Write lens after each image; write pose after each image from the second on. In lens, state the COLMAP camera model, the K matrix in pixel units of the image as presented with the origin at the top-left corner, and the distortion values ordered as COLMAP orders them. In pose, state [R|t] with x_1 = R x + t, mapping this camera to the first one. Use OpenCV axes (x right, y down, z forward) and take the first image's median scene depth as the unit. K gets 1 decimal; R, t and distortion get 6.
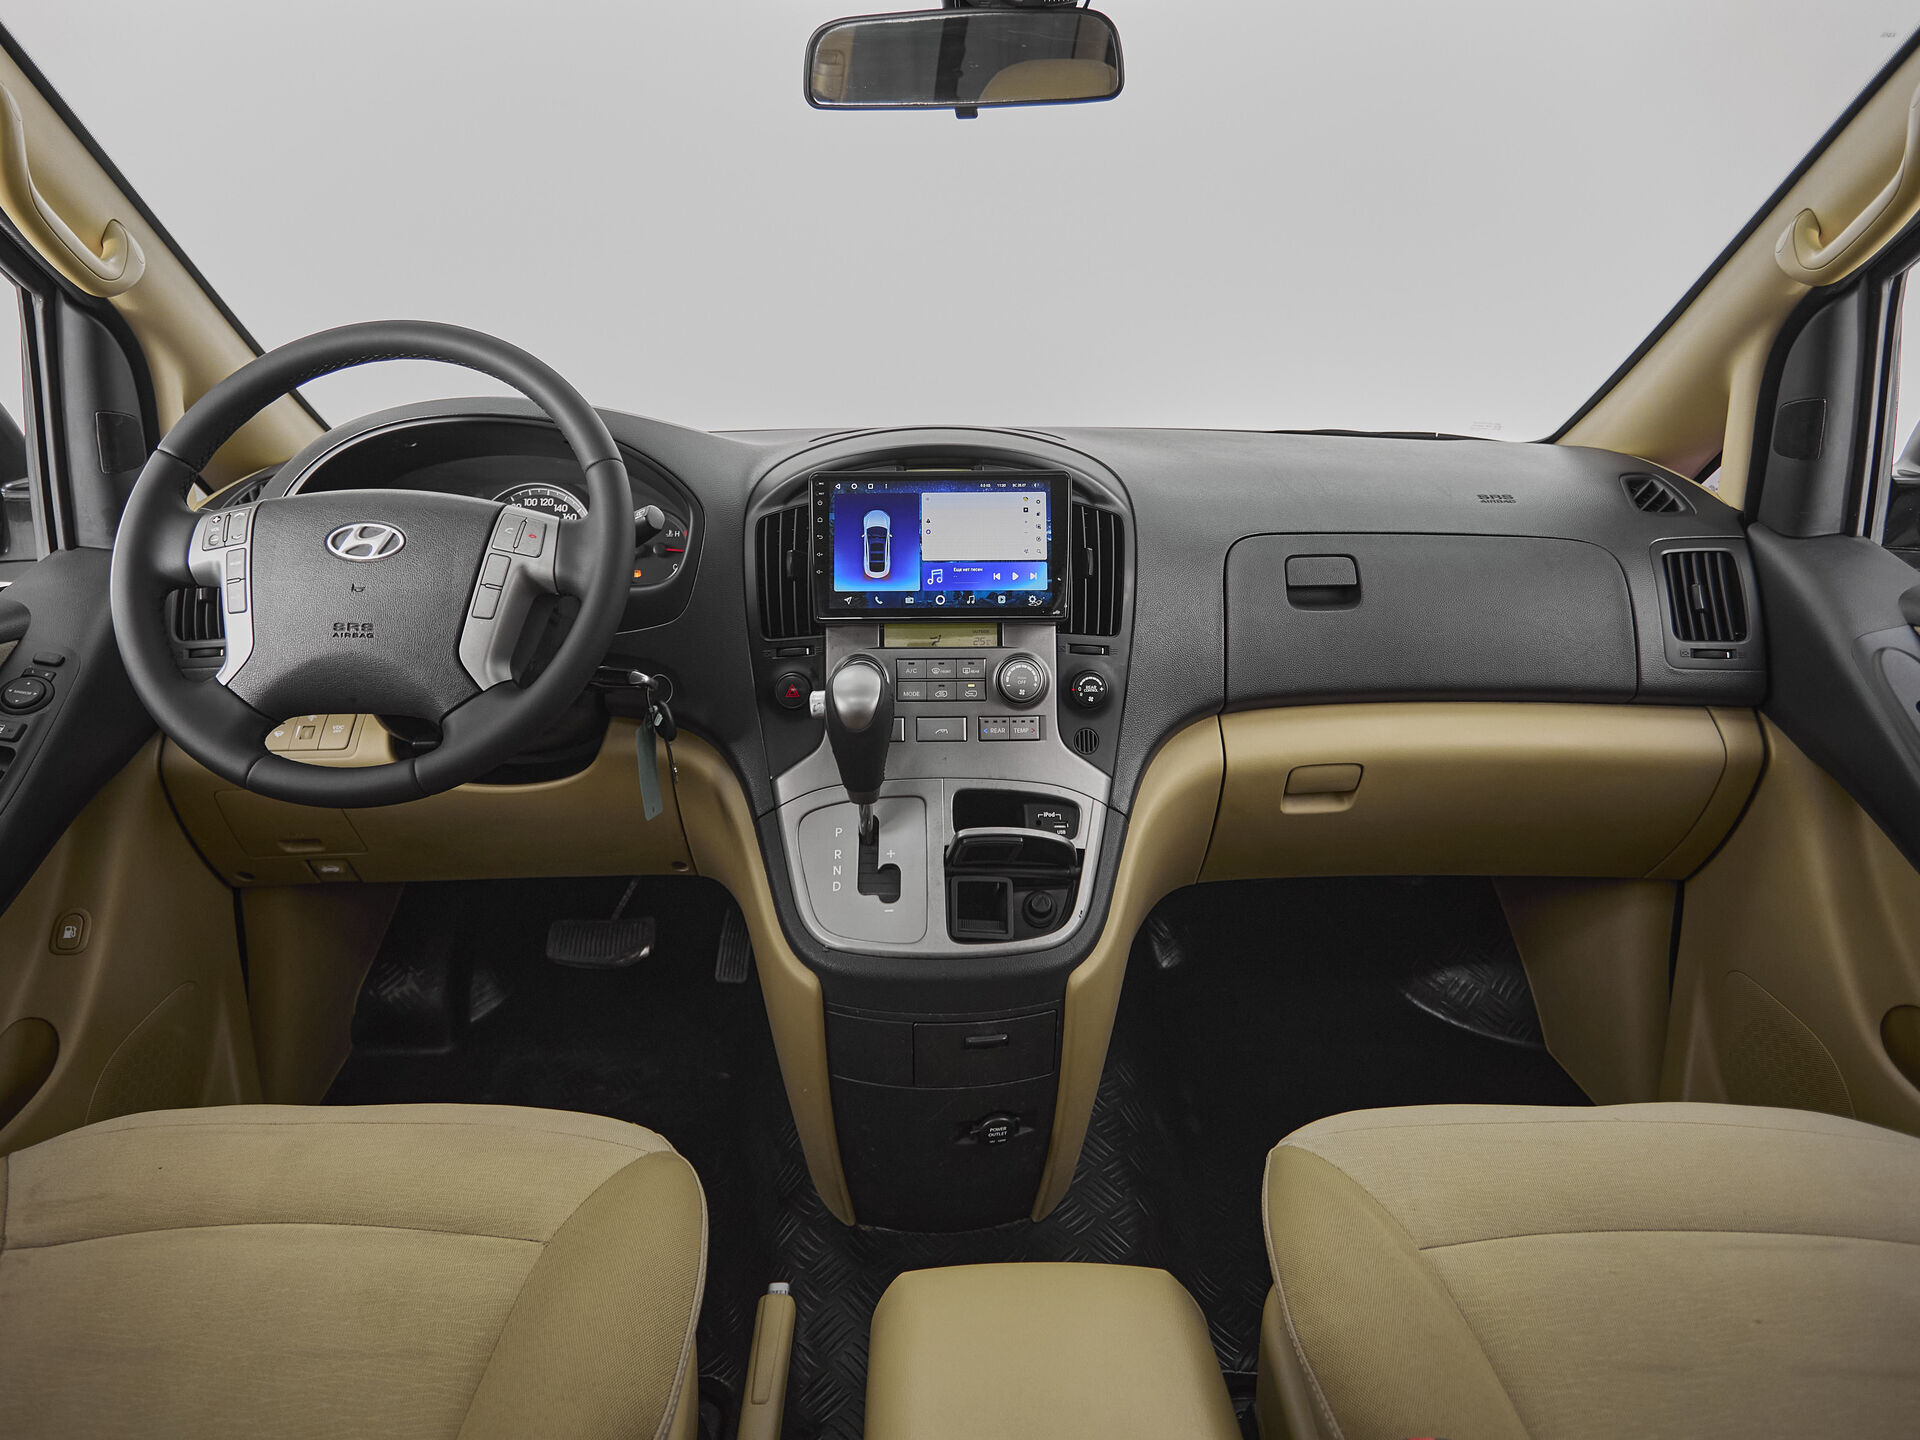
lens RADIAL K [[1185.5, 0, 923.4], [0, 1185.5, 612.1], [0, 0, 1]] dist [-0.000408, -0.002230]
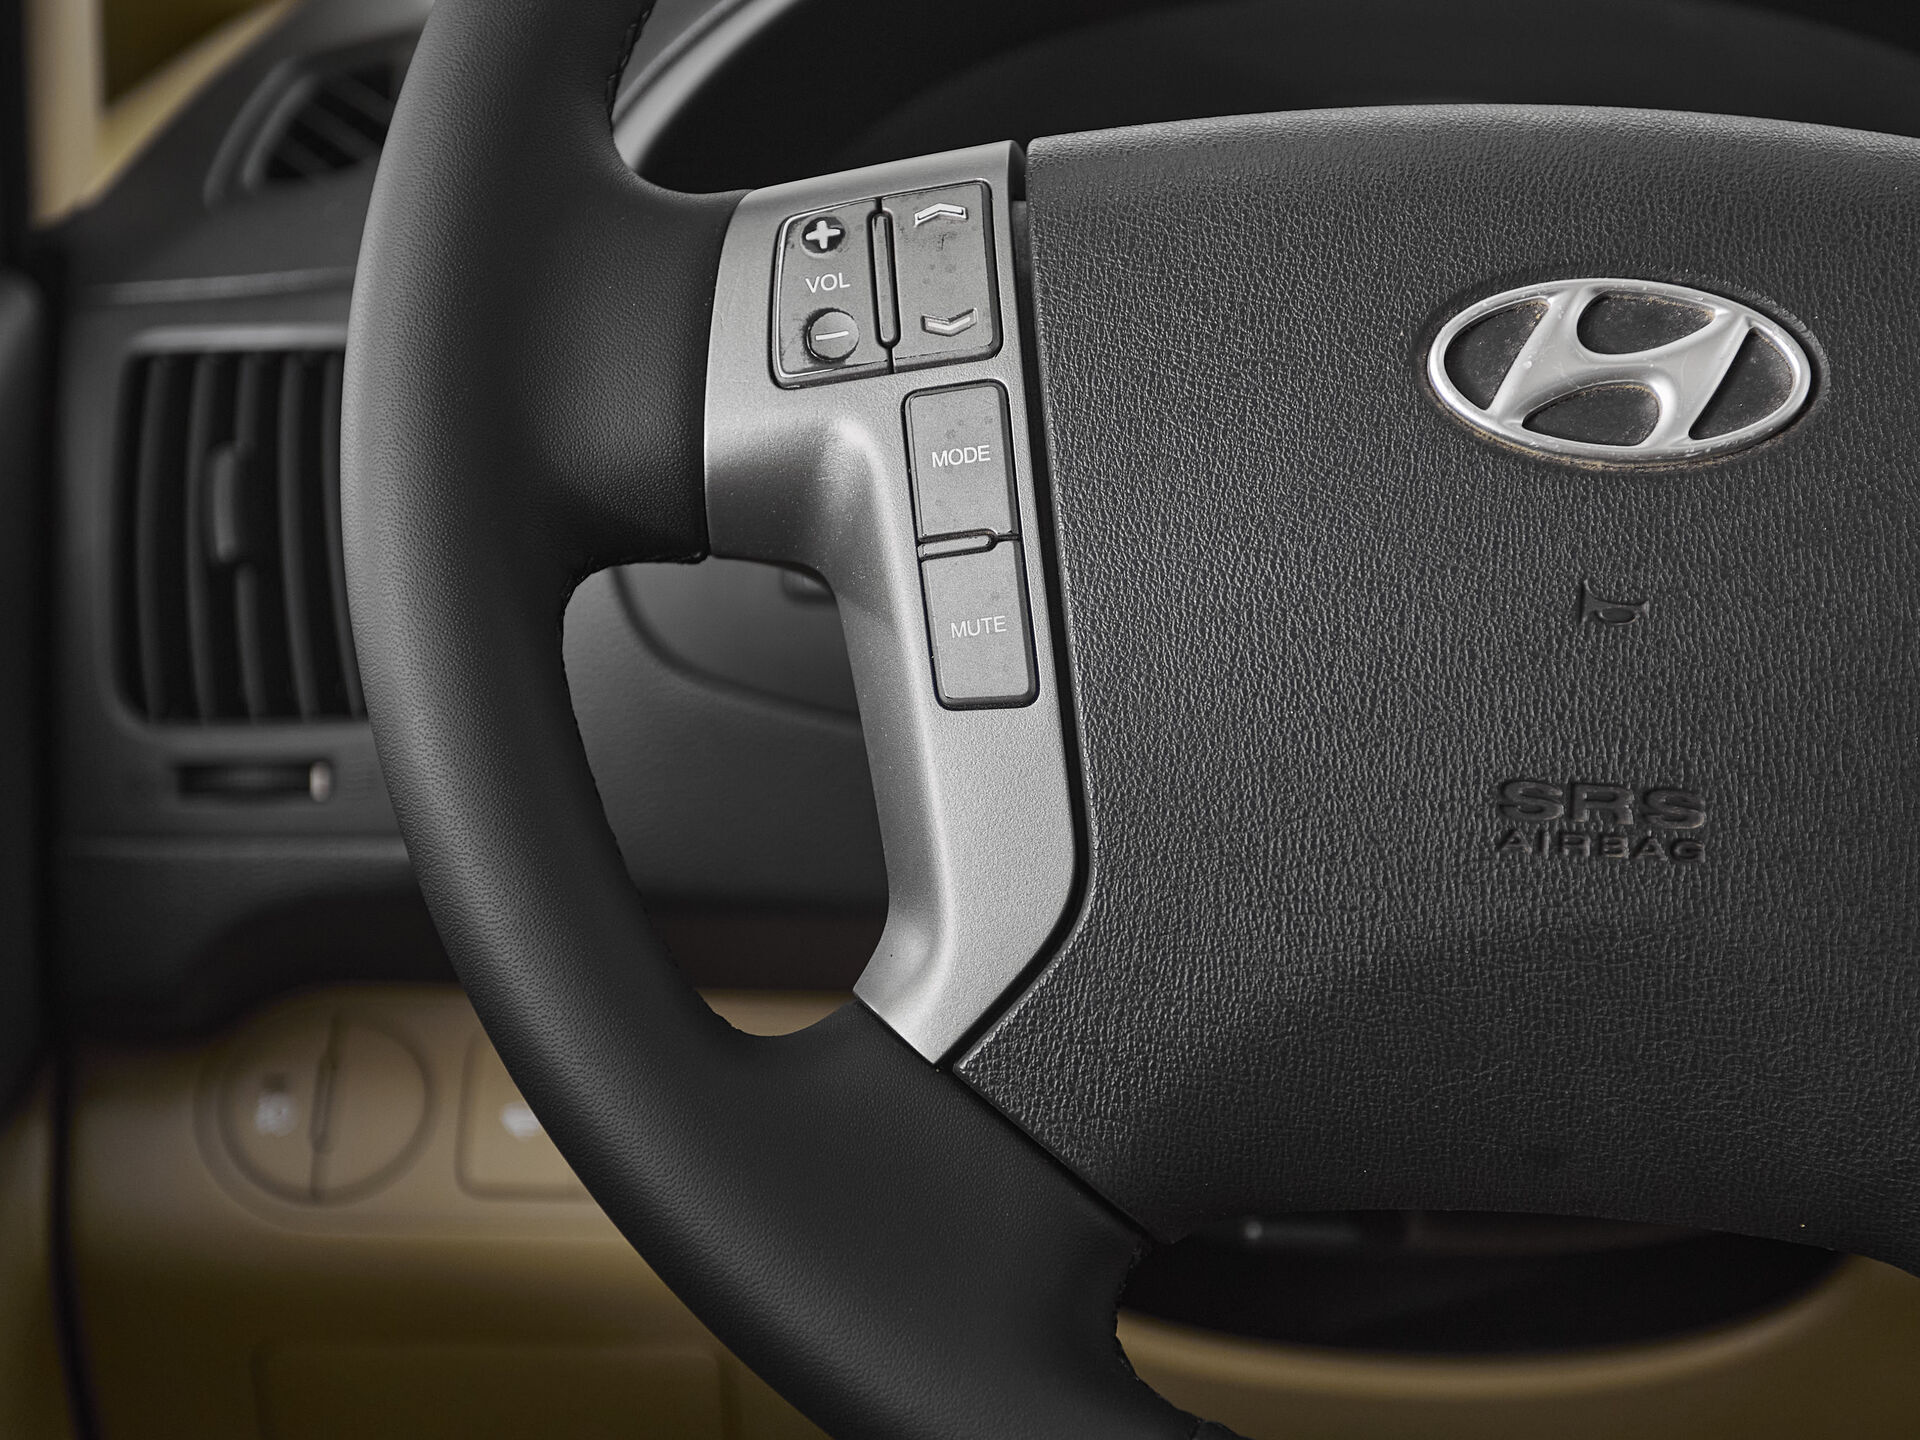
lens RADIAL K [[3345.5, 0, 988.5], [0, 3345.5, 776.5], [0, 0, 1]] dist [0.105350, 0.007357]
pose [[0.997976, 0.040425, -0.049096, -0.450991], [-0.036610, 0.996415, 0.076270, -0.025213], [0.052004, -0.074318, 0.995878, 0.352388]]
